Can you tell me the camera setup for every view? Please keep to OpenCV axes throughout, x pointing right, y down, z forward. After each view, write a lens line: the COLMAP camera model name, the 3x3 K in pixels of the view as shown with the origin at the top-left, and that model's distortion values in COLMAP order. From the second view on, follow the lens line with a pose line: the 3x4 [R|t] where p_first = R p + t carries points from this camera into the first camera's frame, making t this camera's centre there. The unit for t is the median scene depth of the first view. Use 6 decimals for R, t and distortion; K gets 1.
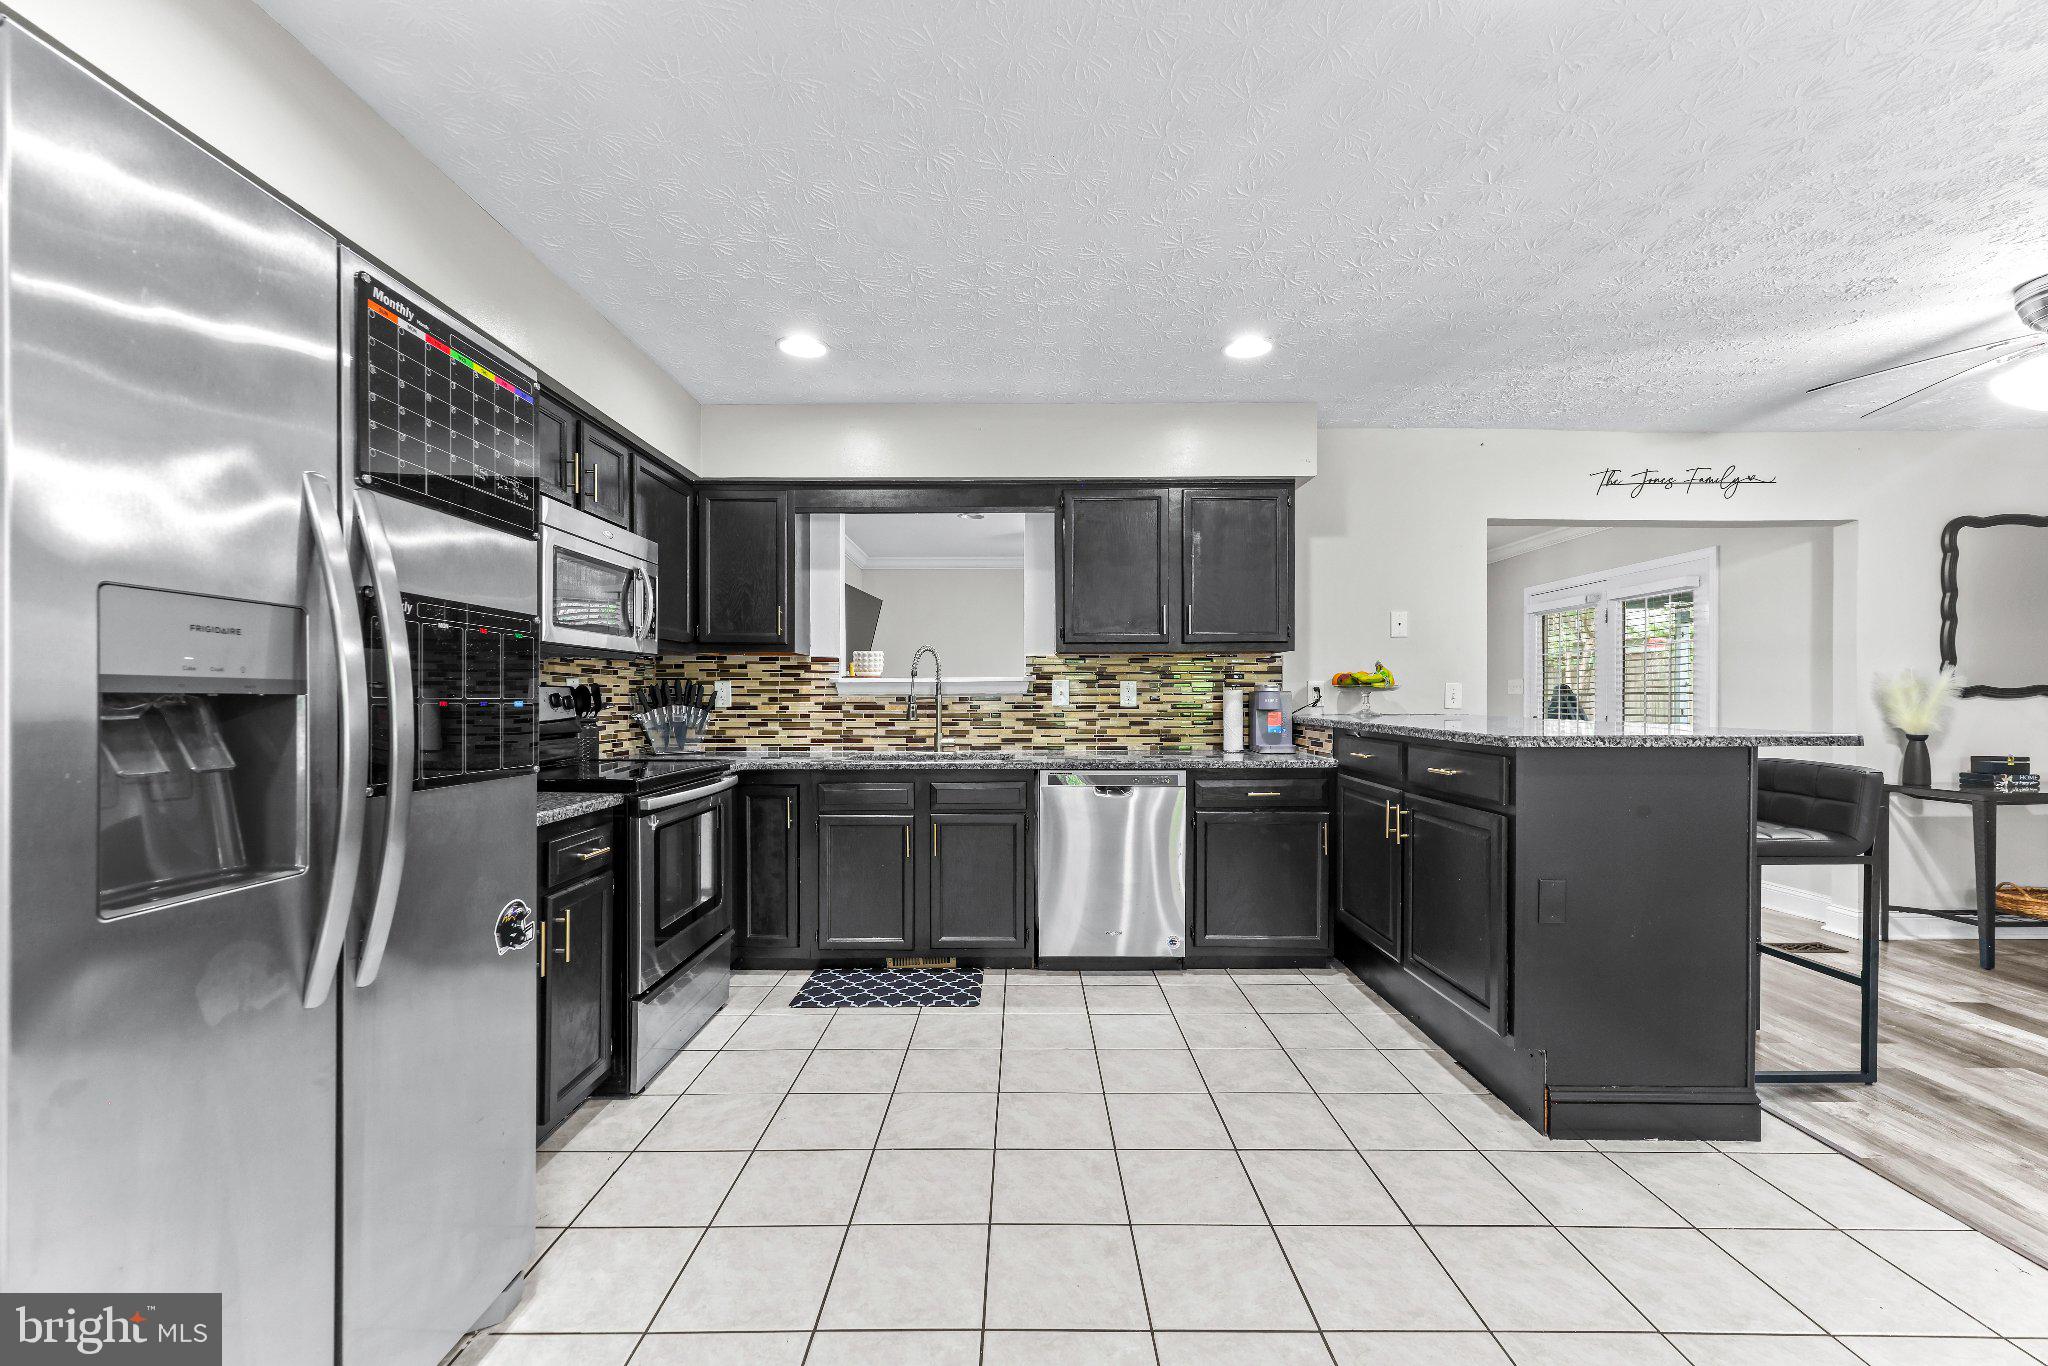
lens RADIAL K [[847.2, 0, 1021.3], [0, 847.2, 705.6], [0, 0, 1]] dist [0.002491, 0.000386]
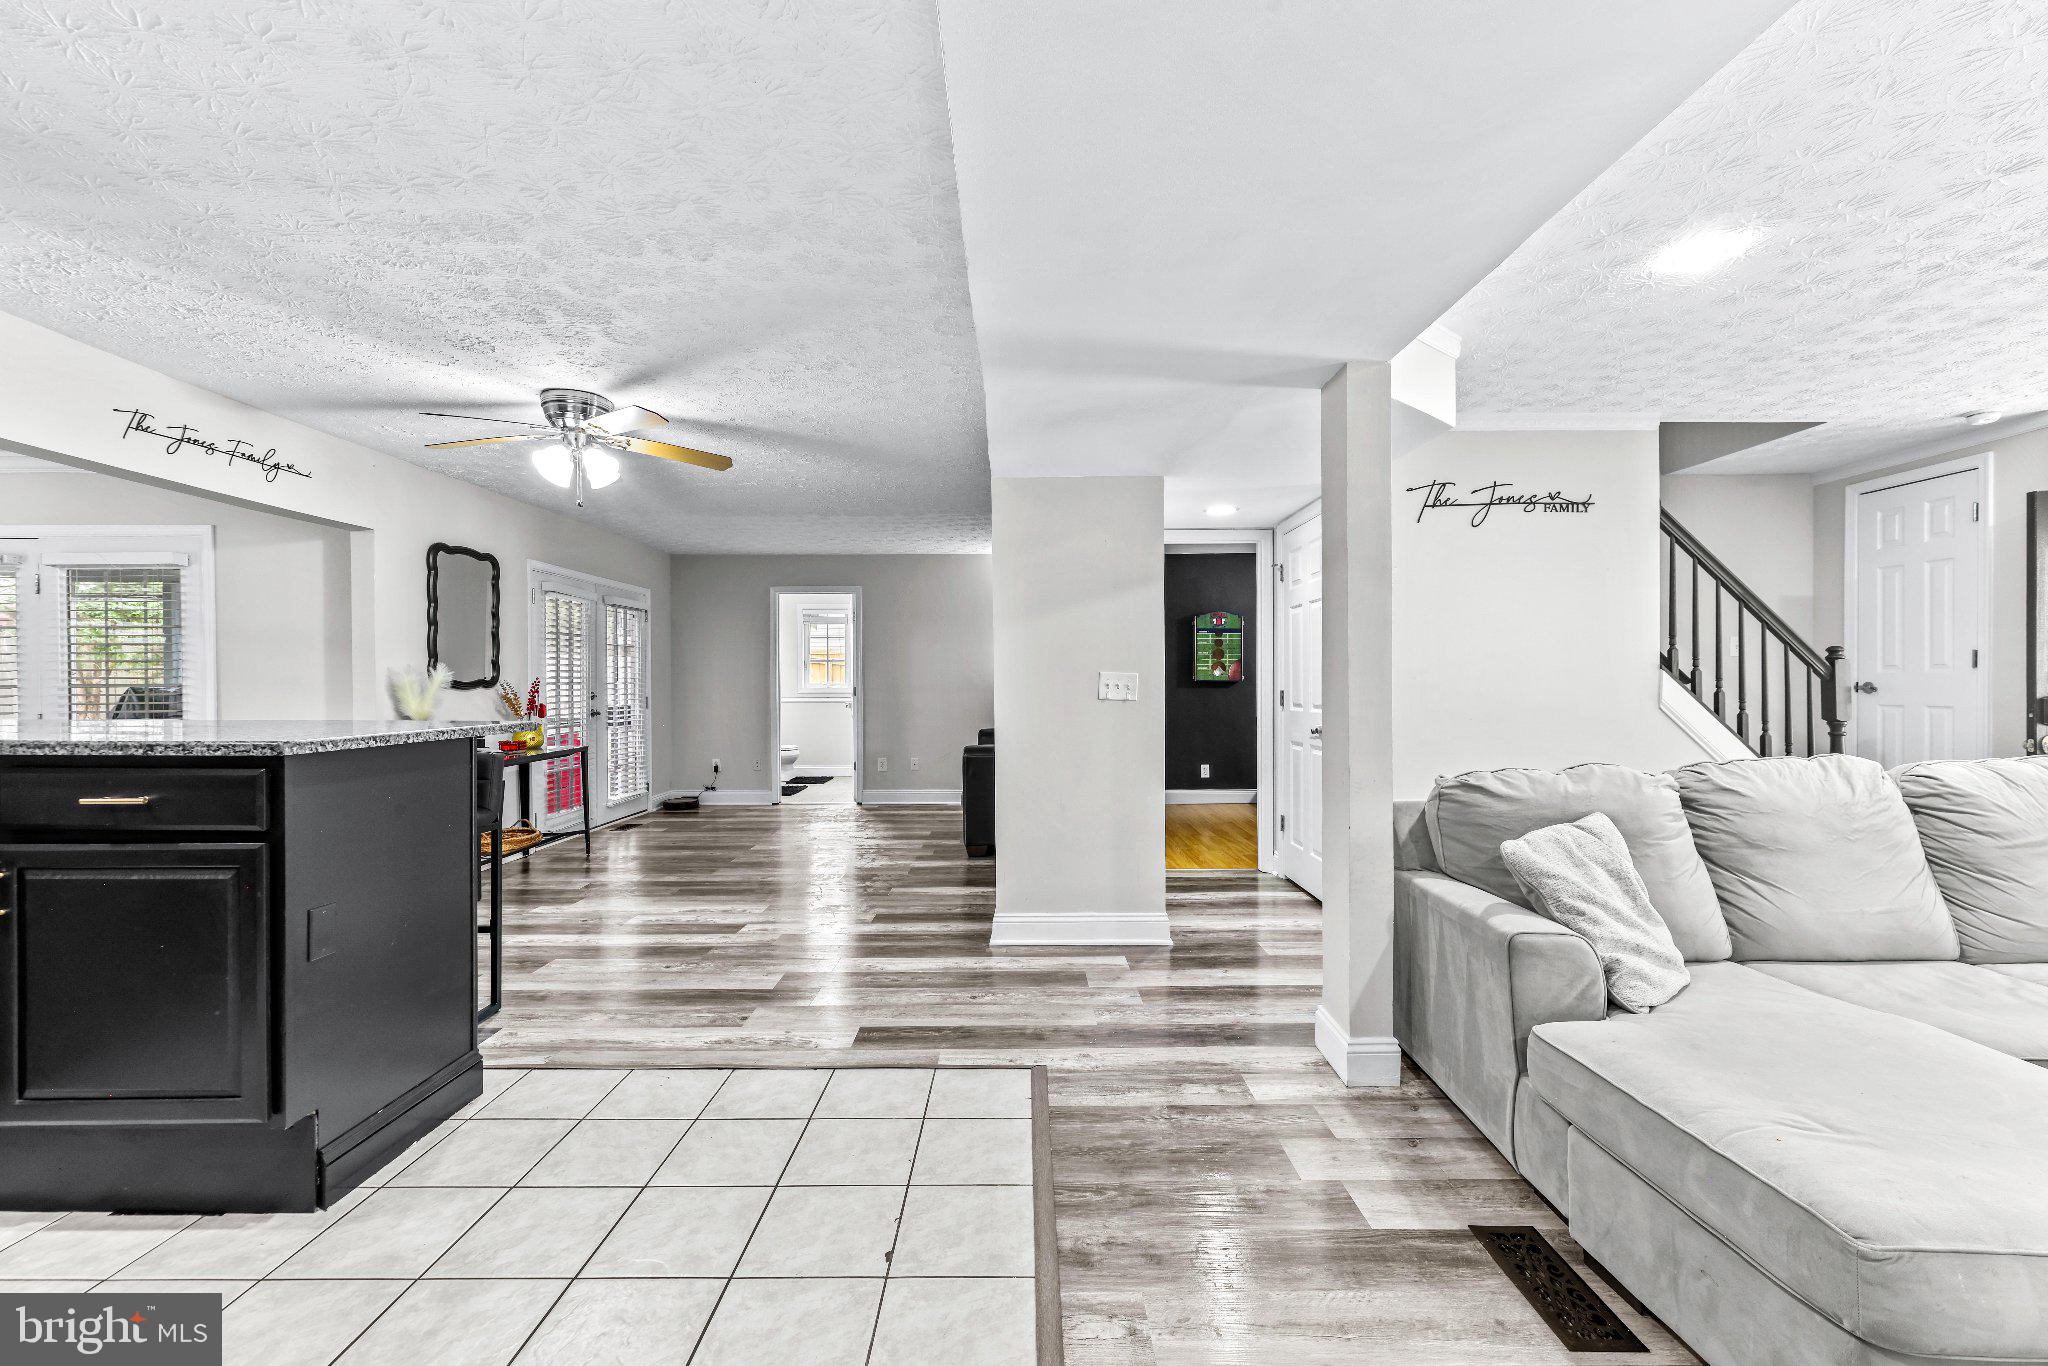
lens RADIAL K [[842.4, 0, 1019.7], [0, 842.4, 693.7], [0, 0, 1]] dist [0.002280, 0.000022]
pose [[-0.001063, -0.009998, 0.999949, -0.122950], [0.012627, 0.999870, 0.010010, -0.004850], [-0.999920, 0.012637, -0.000937, 0.163708]]
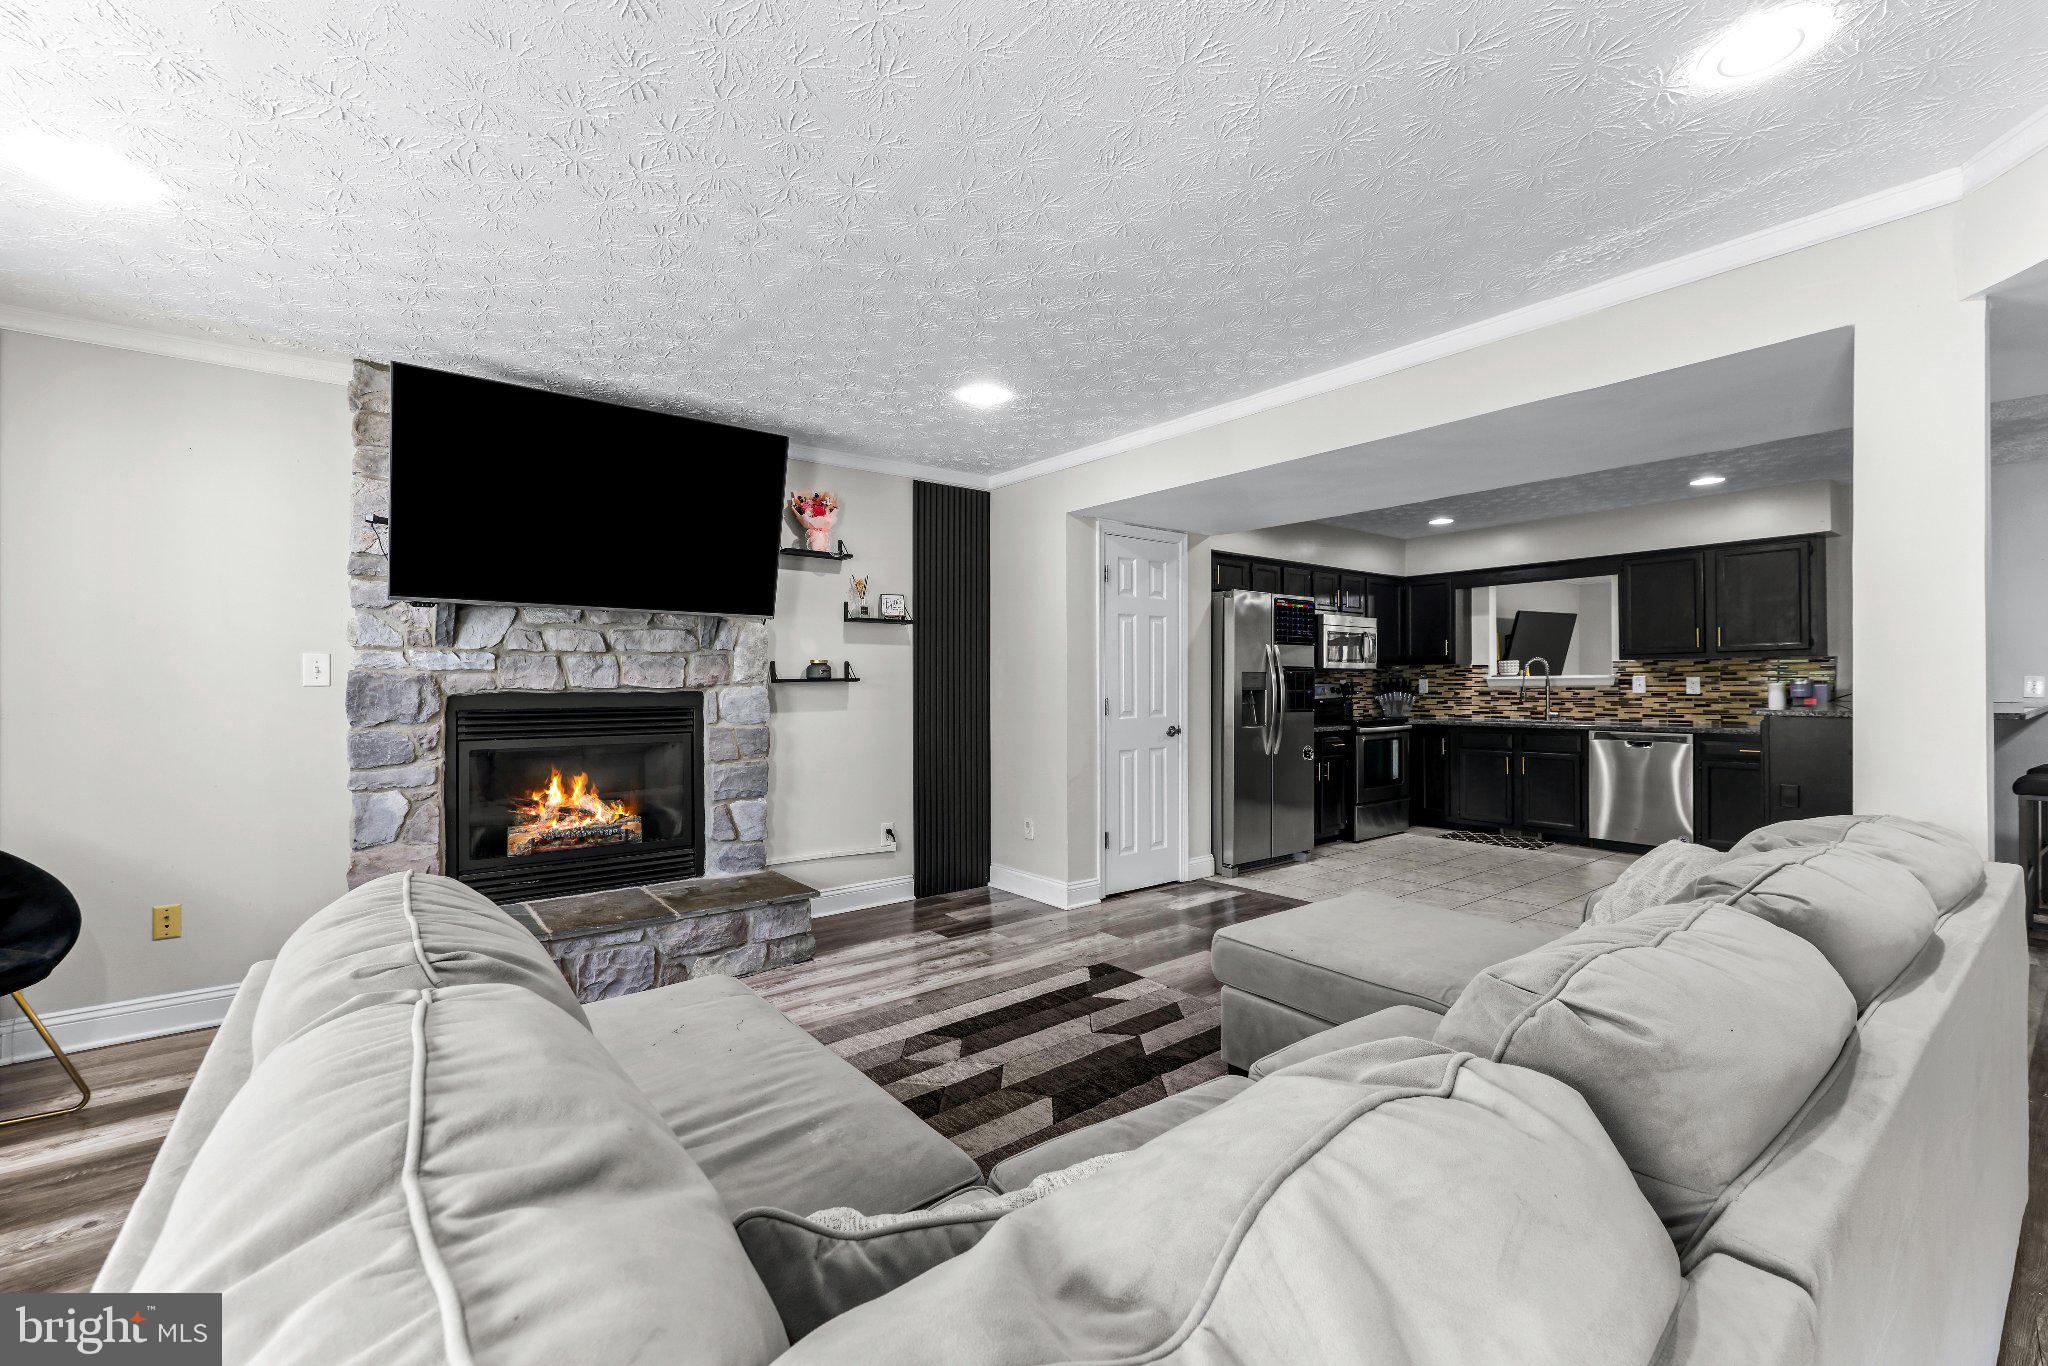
lens RADIAL K [[857.4, 0, 1018.9], [0, 857.4, 684.4], [0, 0, 1]] dist [0.001863, 0.000029]
pose [[0.613746, -0.002611, -0.789499, 0.601587], [-0.002940, 0.999980, -0.005593, -0.003958], [0.789498, 0.005754, 0.613726, -0.871984]]
